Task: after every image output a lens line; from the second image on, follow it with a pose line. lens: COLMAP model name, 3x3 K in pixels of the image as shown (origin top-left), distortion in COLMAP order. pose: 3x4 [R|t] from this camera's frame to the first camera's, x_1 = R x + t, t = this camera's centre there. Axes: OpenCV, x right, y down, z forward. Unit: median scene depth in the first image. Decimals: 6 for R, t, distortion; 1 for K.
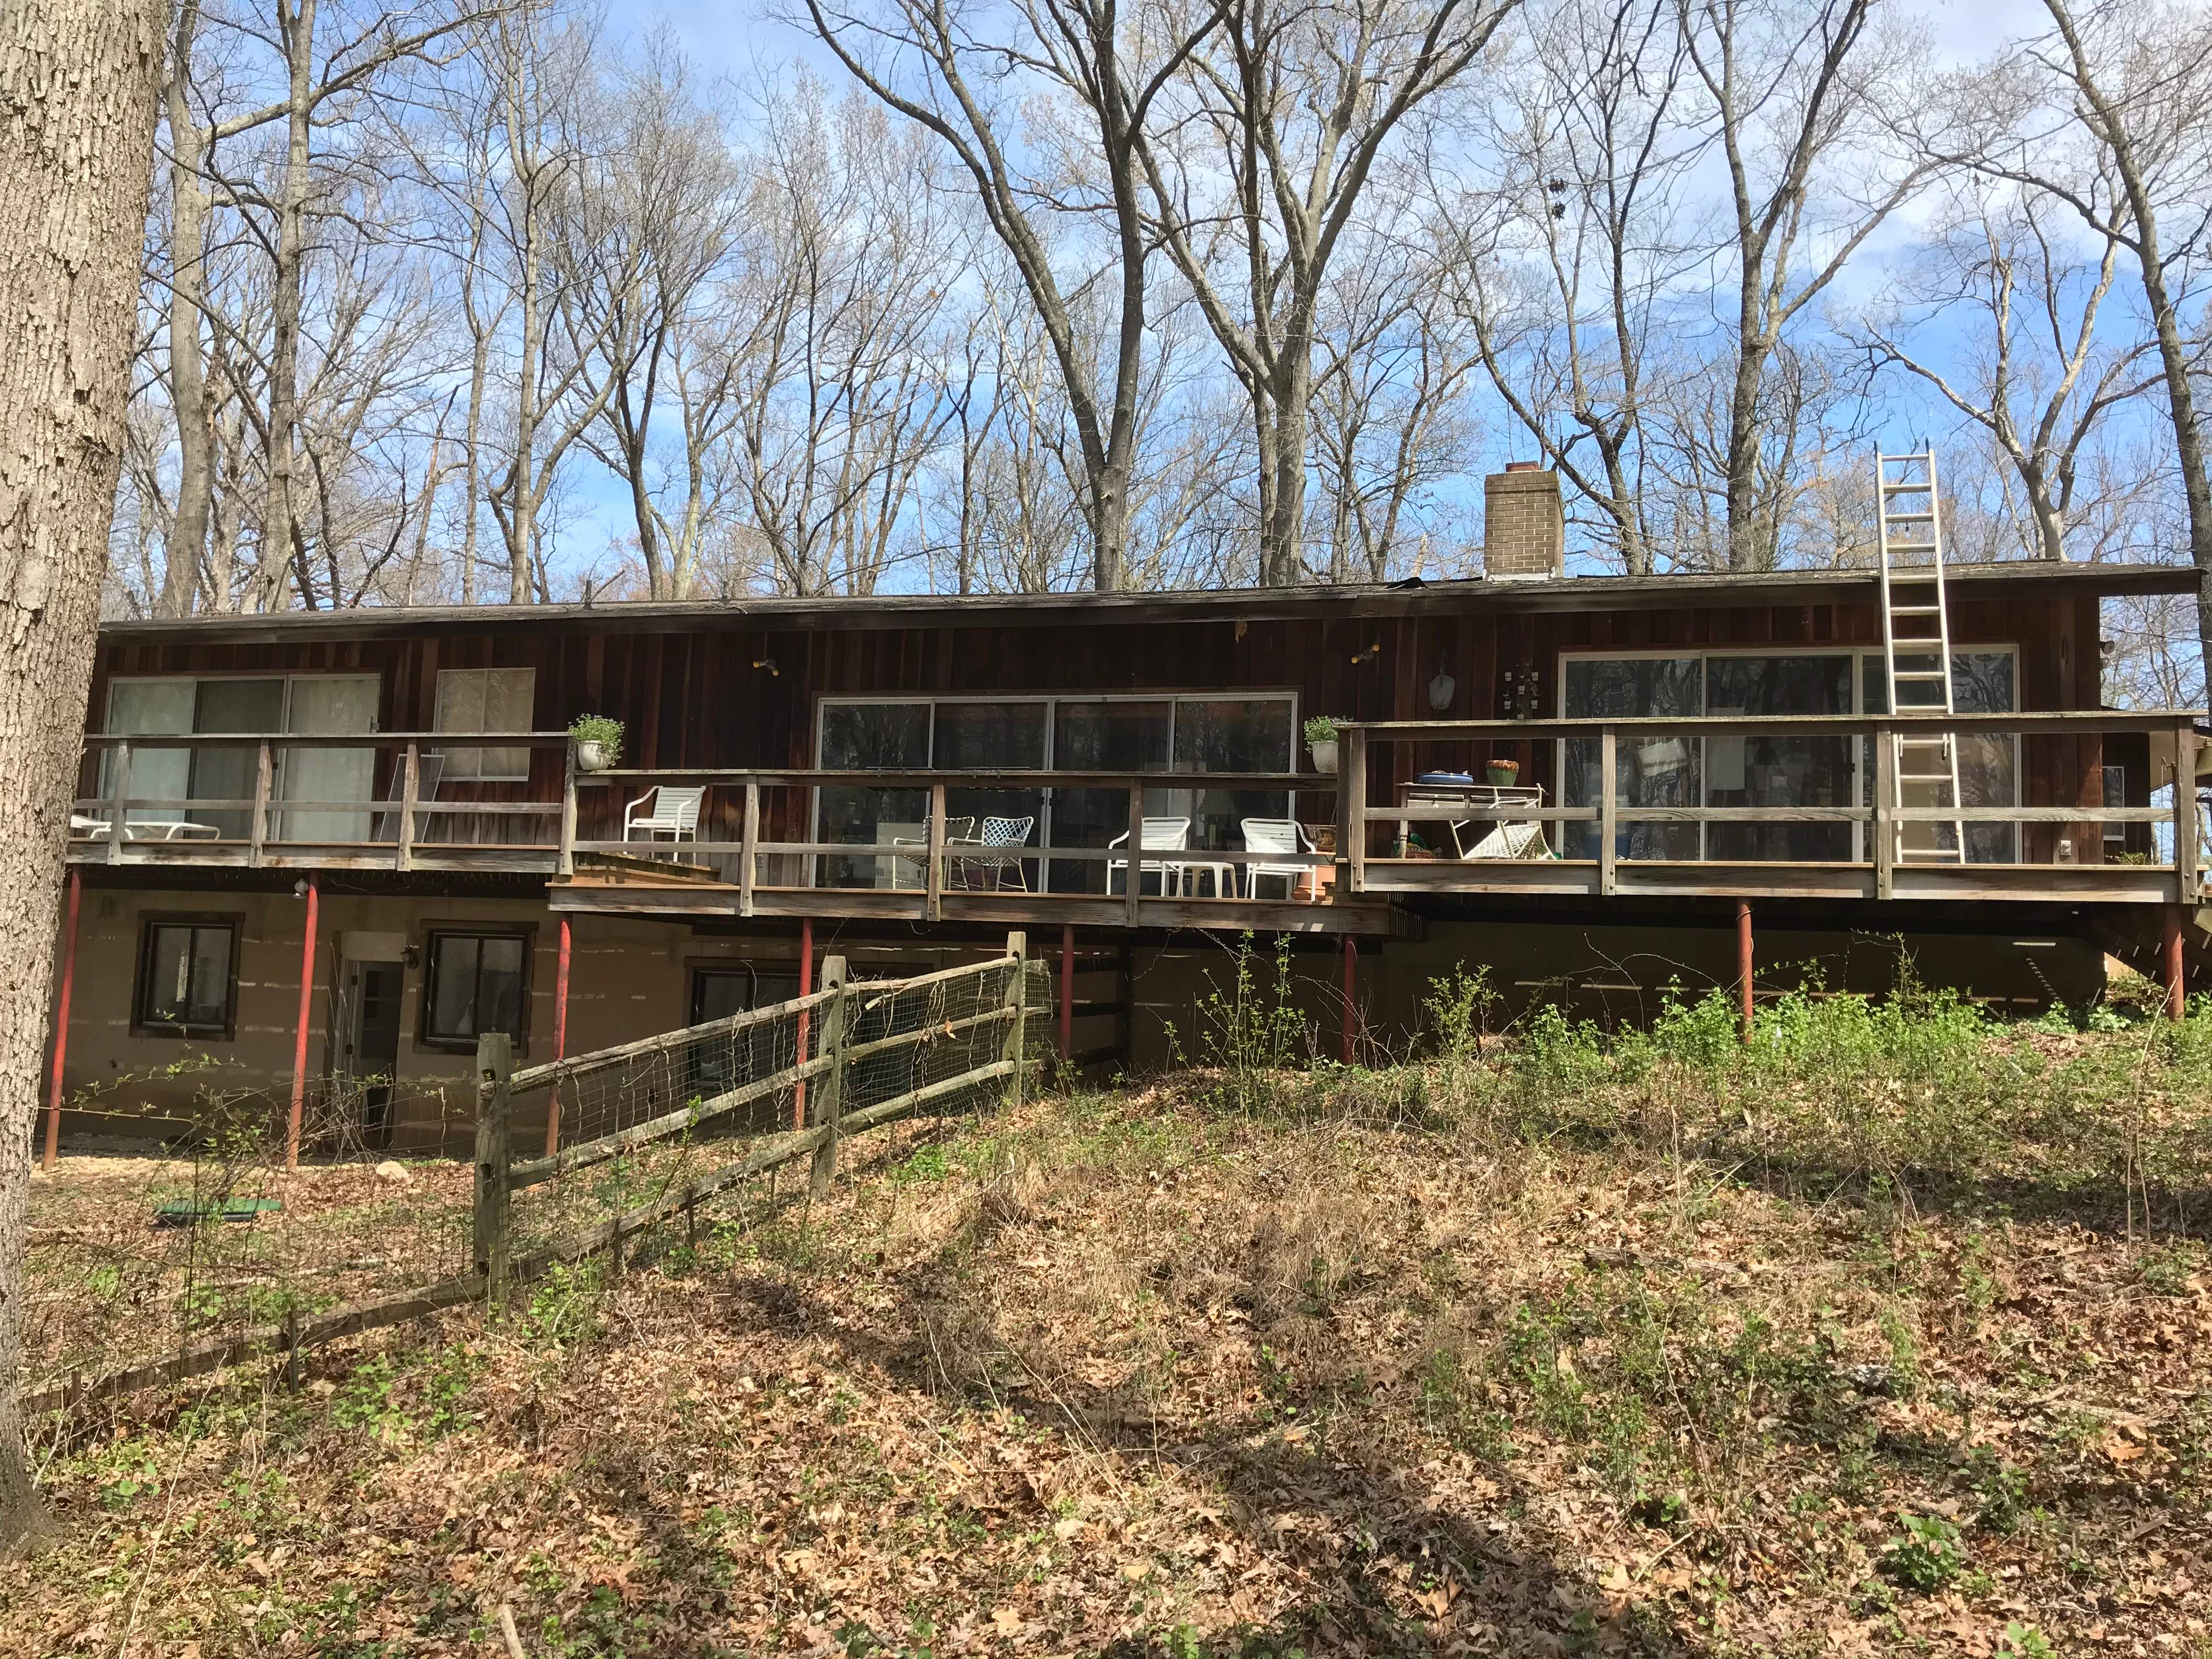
lens RADIAL K [[1820.4, 0, 1112.5], [0, 1820.4, 826.6], [0, 0, 1]] dist [0.056657, -0.041816]
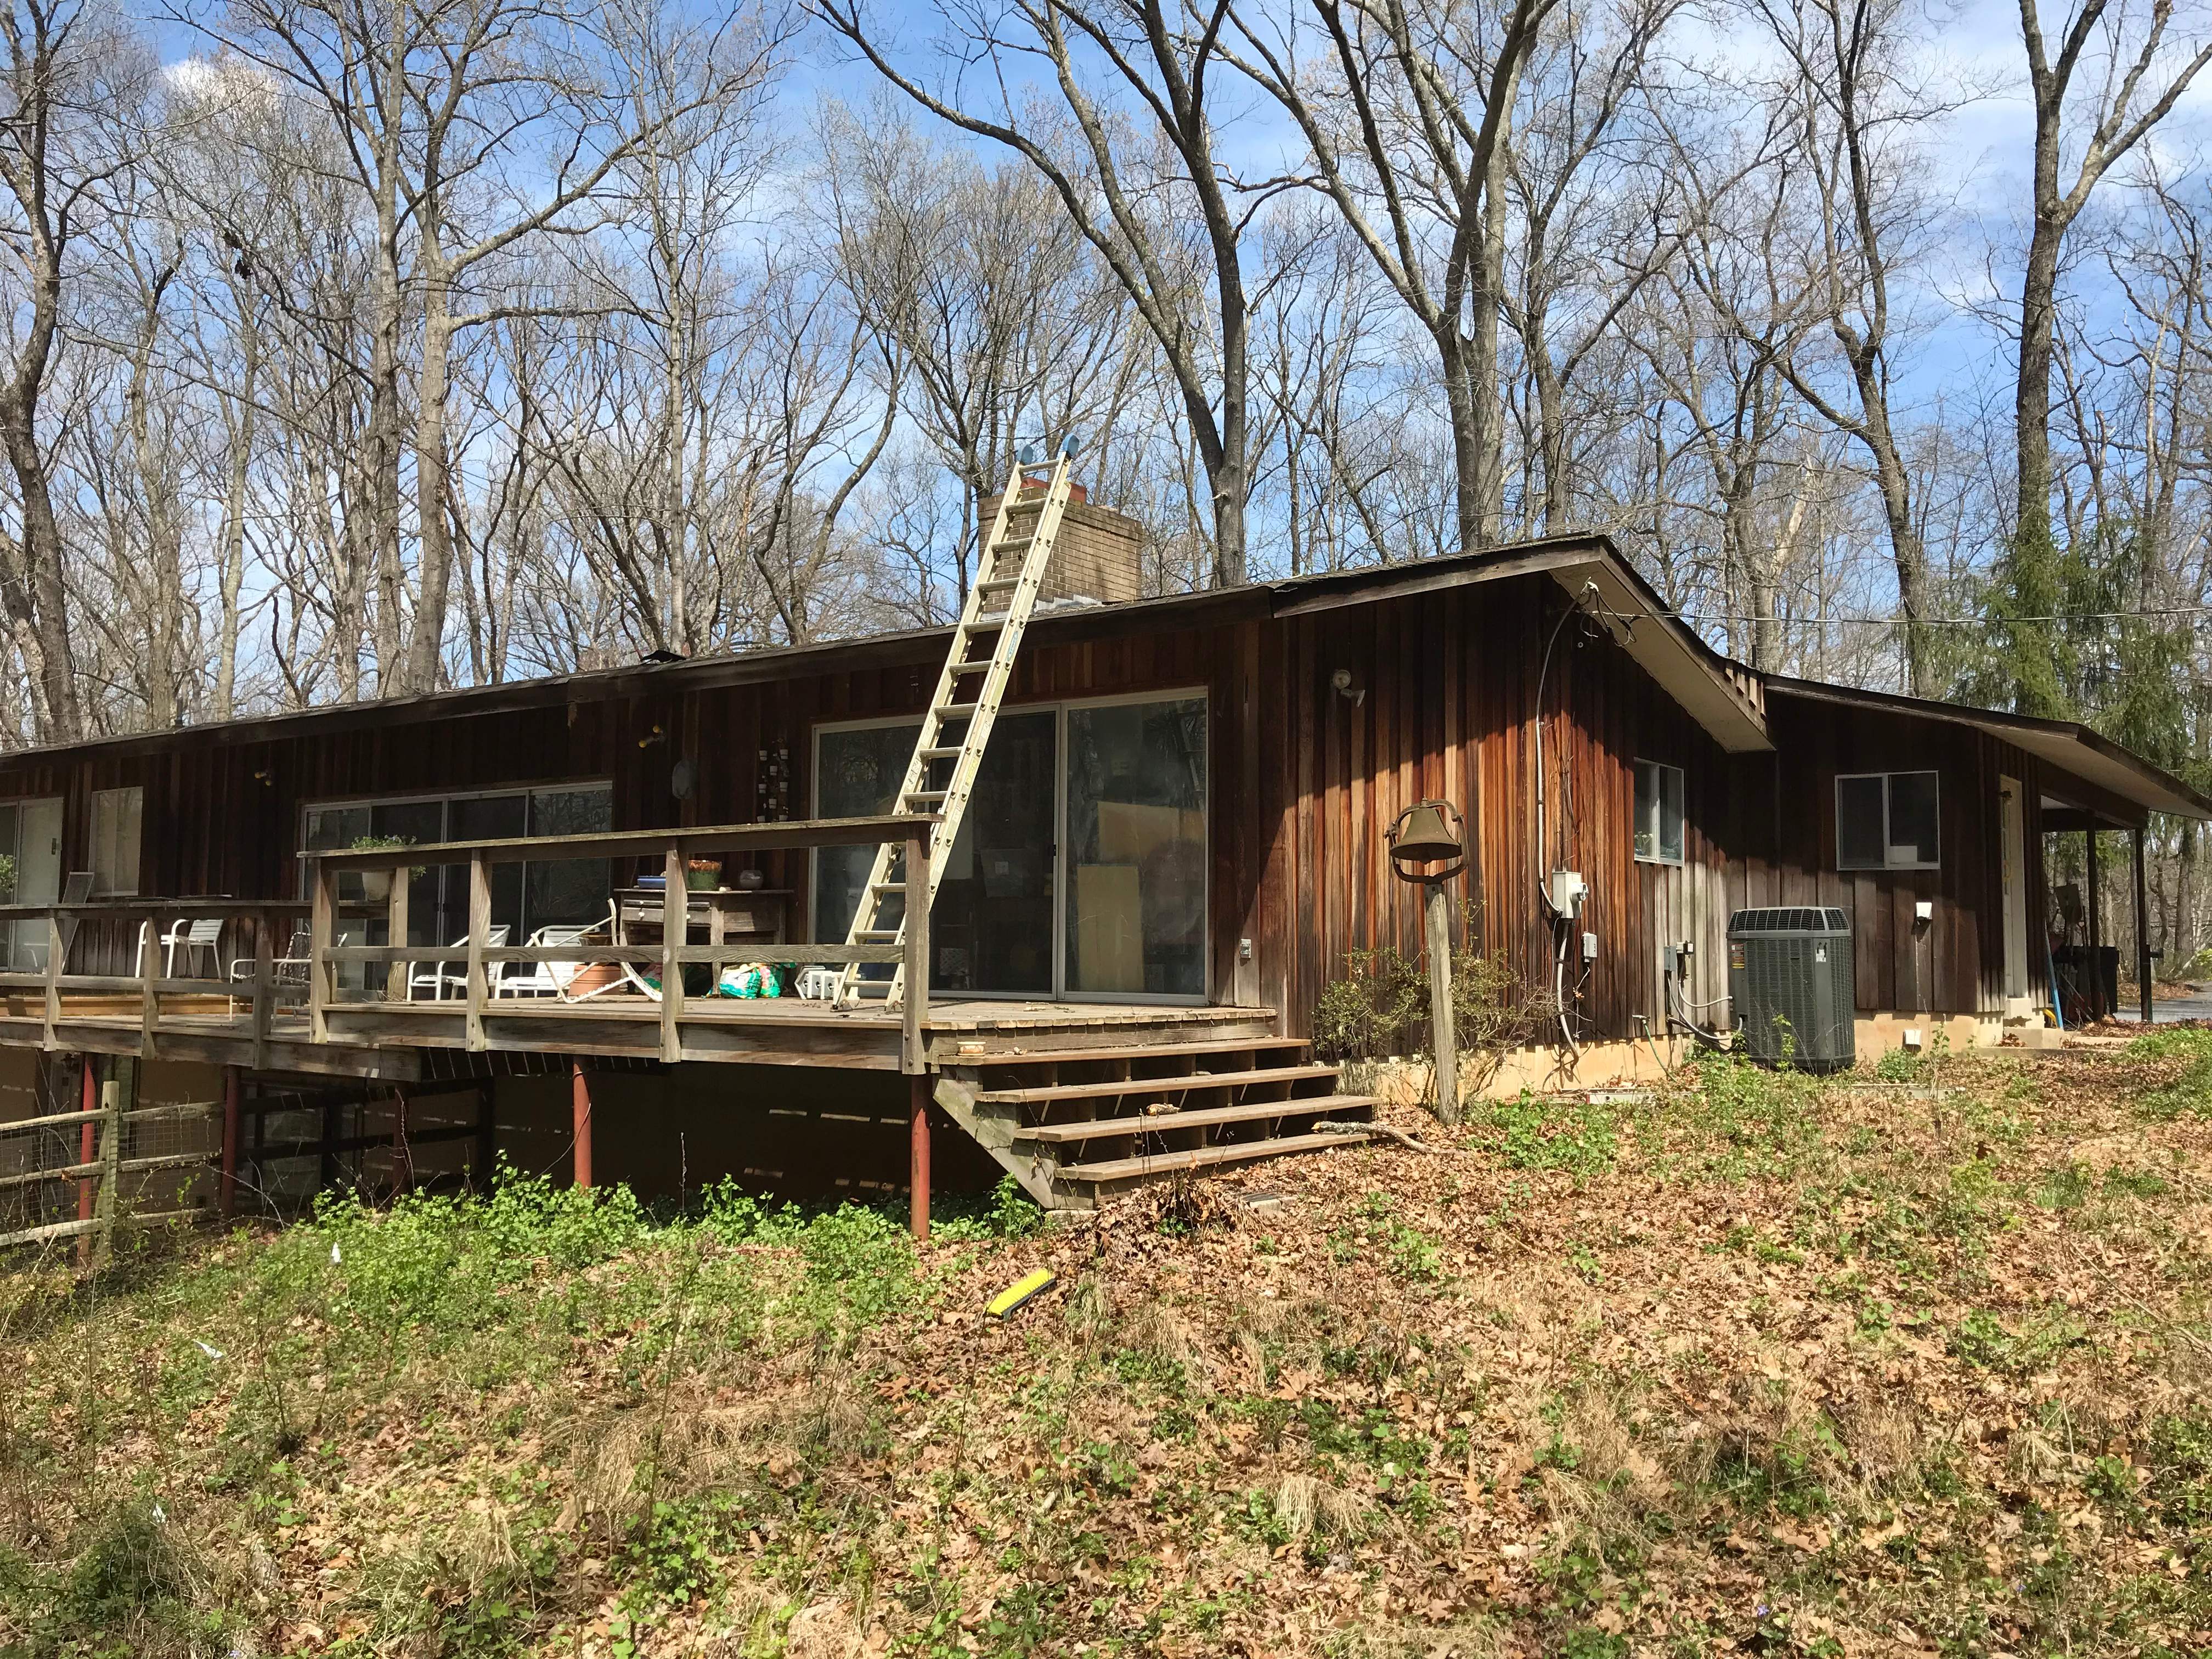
lens RADIAL K [[1820.4, 0, 1112.5], [0, 1820.4, 826.6], [0, 0, 1]] dist [0.056657, -0.041816]
pose [[0.938318, -0.052943, -0.341695, 0.262104], [0.056673, 0.998392, 0.000936, -0.015655], [0.341096, -0.020243, 0.939810, 0.095615]]
